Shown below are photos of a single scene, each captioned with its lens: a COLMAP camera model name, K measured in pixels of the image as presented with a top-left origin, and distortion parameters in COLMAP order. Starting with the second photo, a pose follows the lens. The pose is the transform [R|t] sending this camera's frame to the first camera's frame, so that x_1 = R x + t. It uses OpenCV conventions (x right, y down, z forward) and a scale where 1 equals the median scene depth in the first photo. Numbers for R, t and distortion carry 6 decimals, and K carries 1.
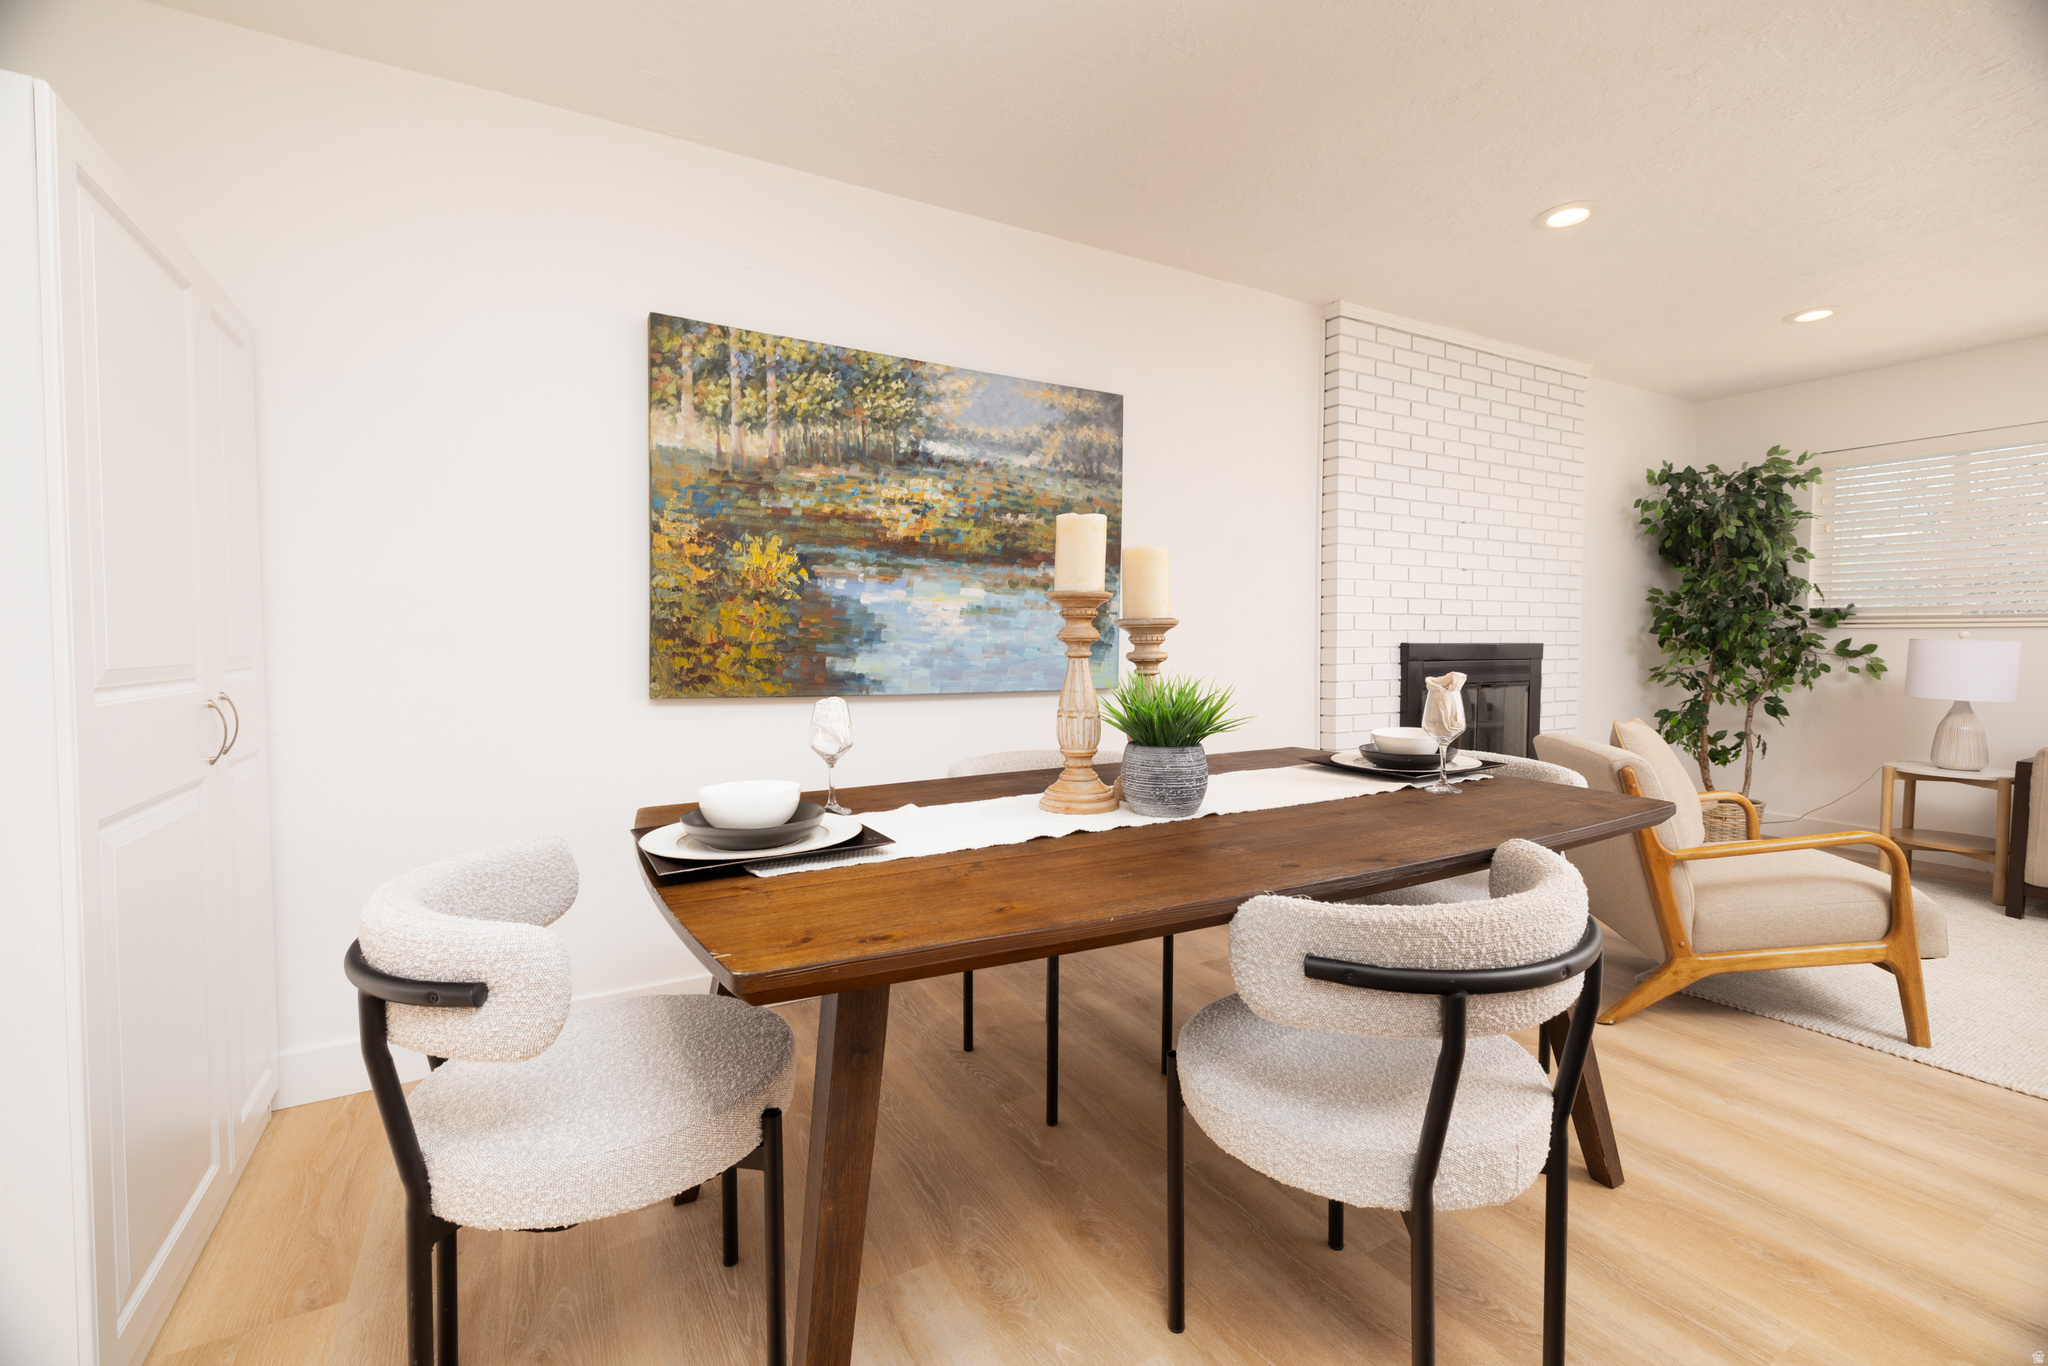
lens RADIAL K [[880.1, 0, 1028.4], [0, 880.1, 670.8], [0, 0, 1]] dist [-0.000268, 0.000530]
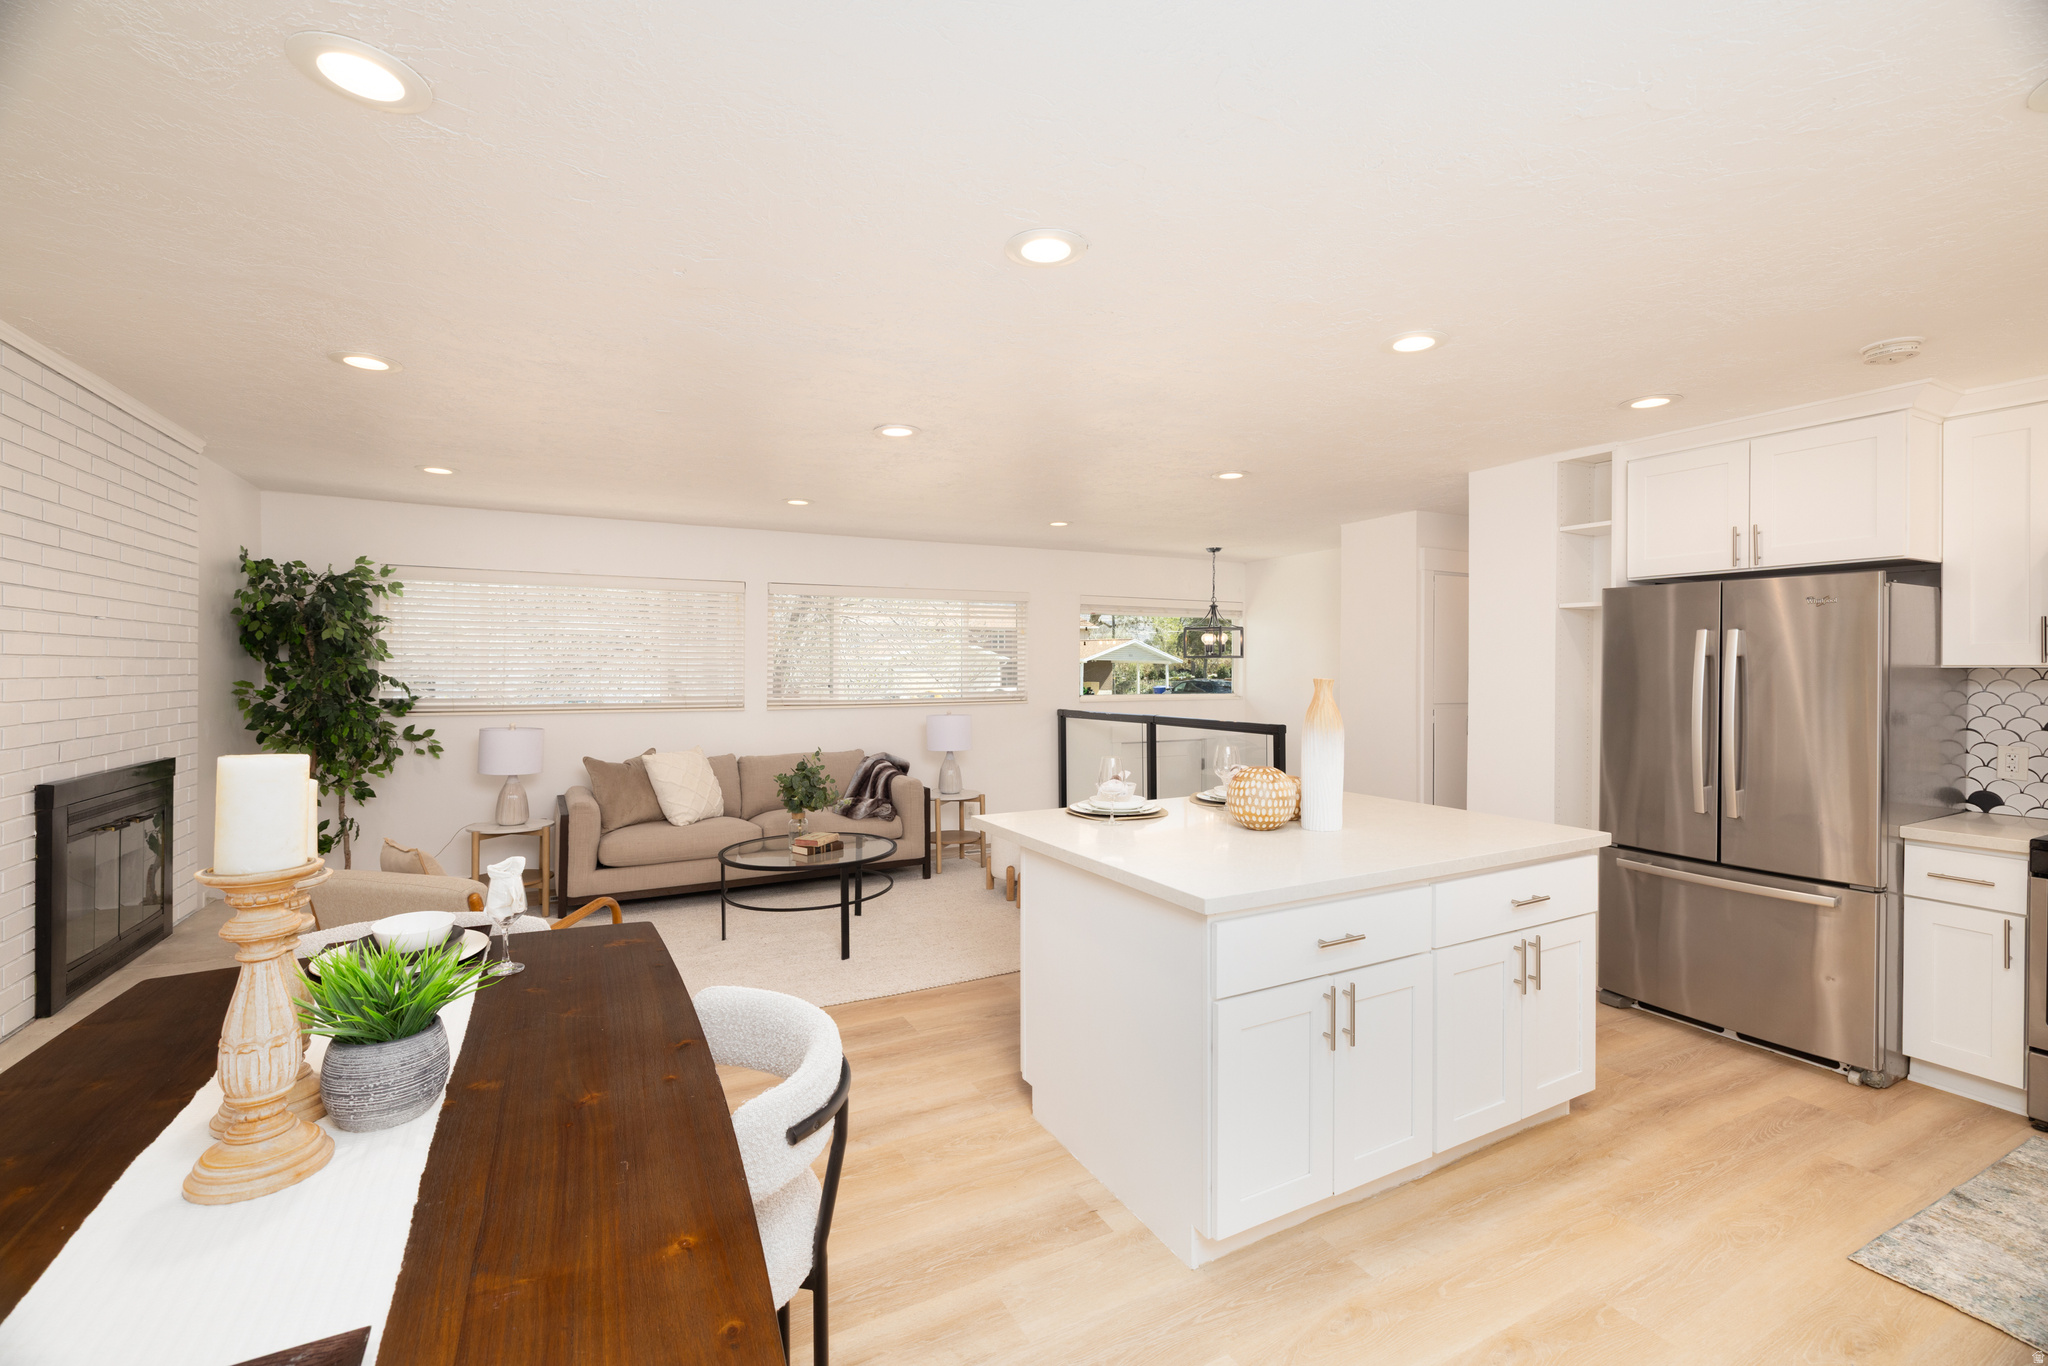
lens RADIAL K [[880.1, 0, 1028.4], [0, 880.1, 670.8], [0, 0, 1]] dist [-0.000268, 0.000530]
pose [[0.027345, -0.000993, 0.999626, -0.232209], [0.032313, 0.999478, 0.000109, -0.083072], [-0.999104, 0.032298, 0.027363, 0.135911]]
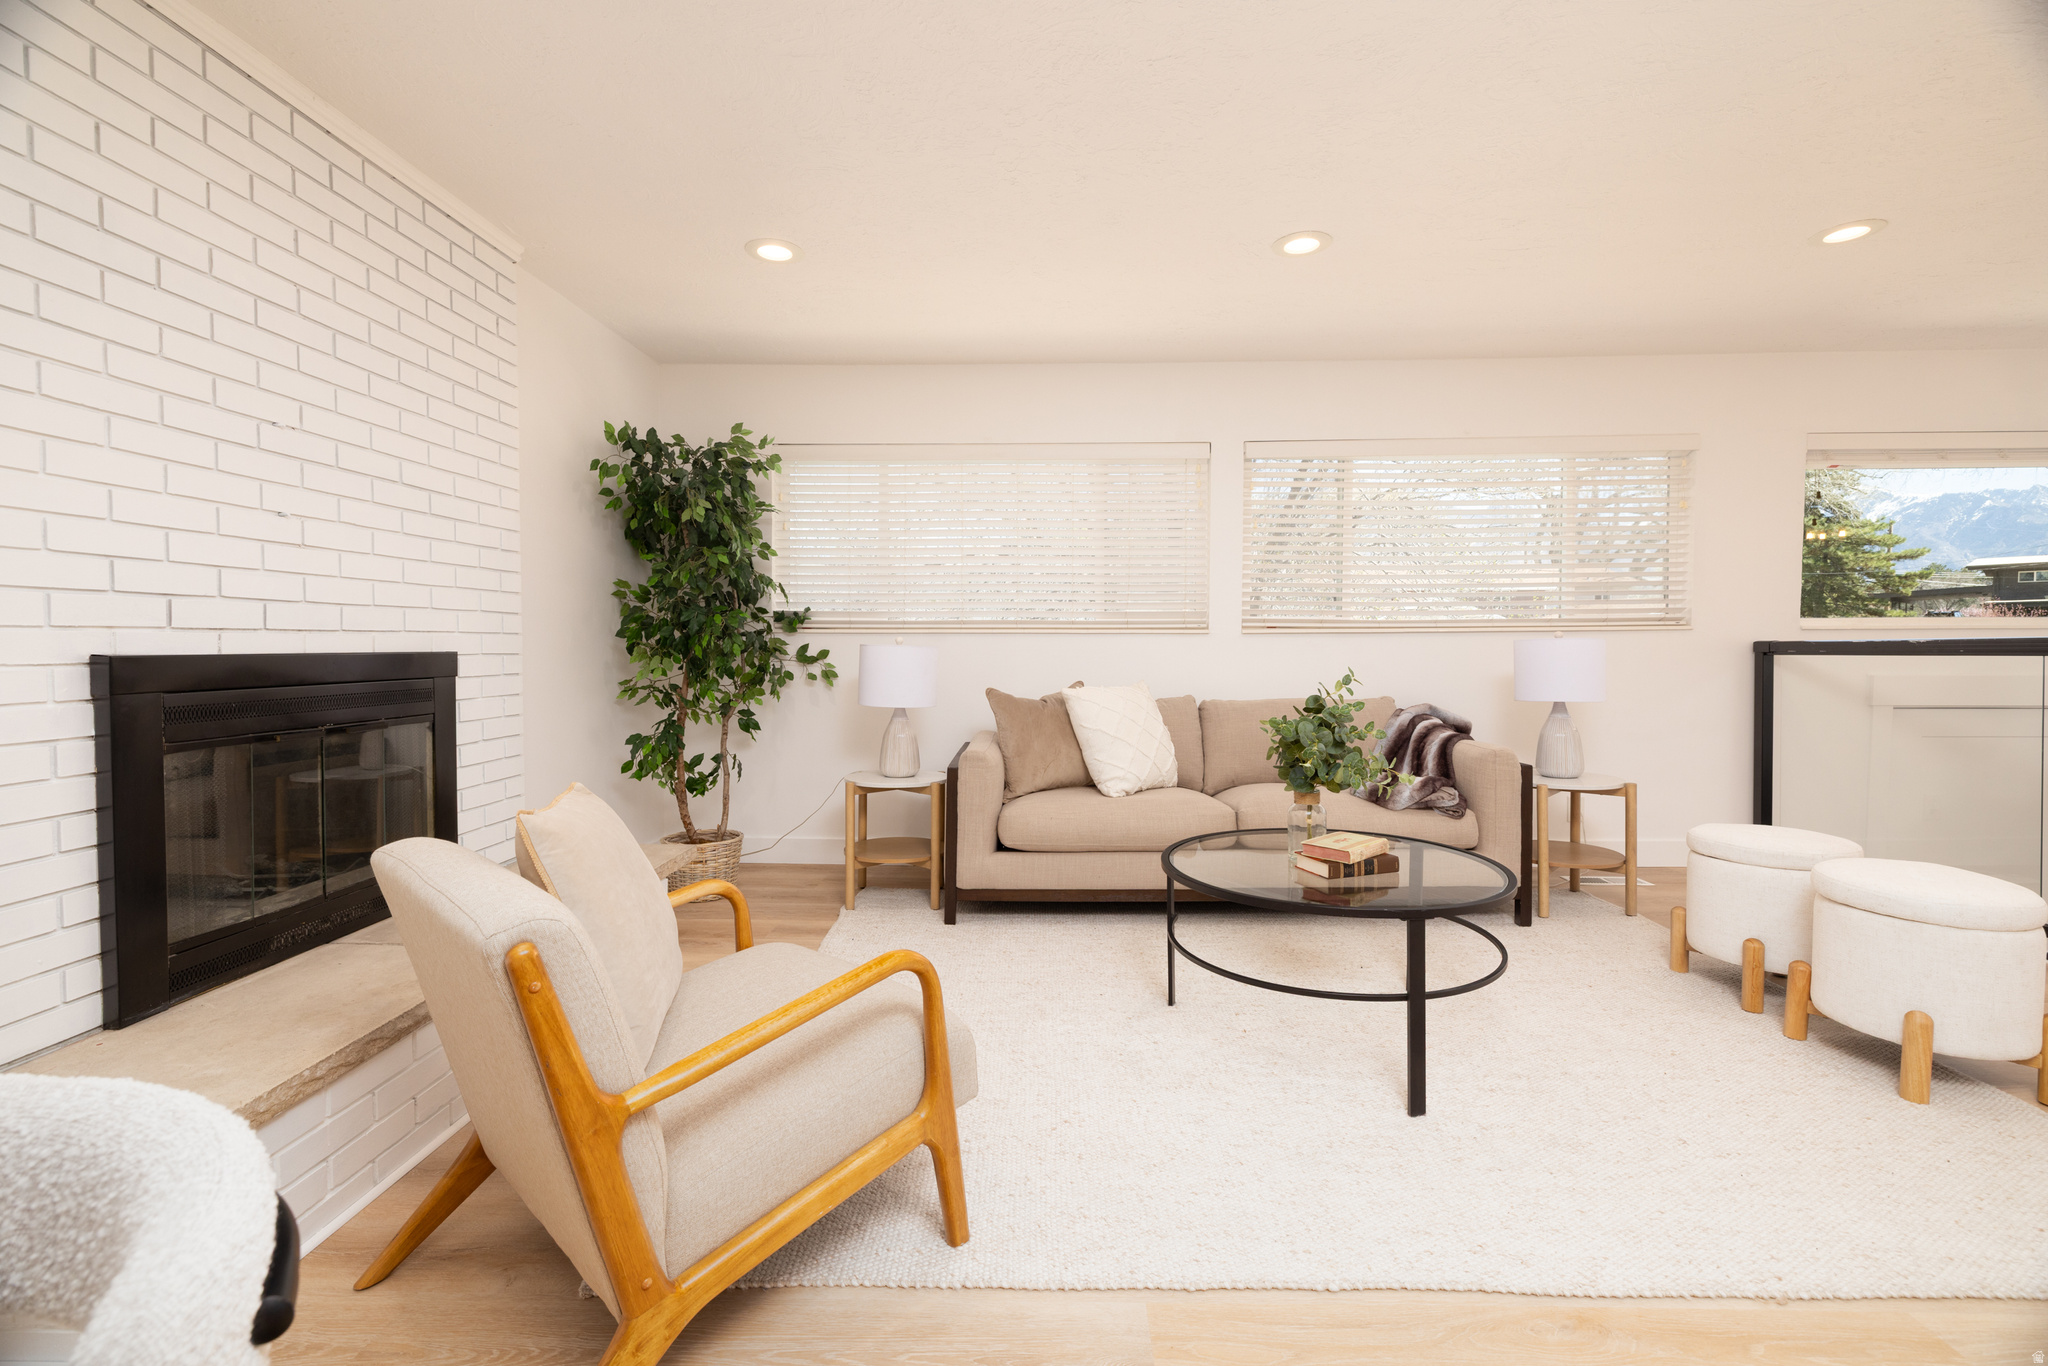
lens RADIAL K [[880.1, 0, 1028.4], [0, 880.1, 670.8], [0, 0, 1]] dist [-0.000268, 0.000530]
pose [[0.515529, -0.026509, 0.856462, 0.240234], [0.030203, 0.999462, 0.012755, -0.012463], [-0.856340, 0.019293, 0.516052, 0.304844]]
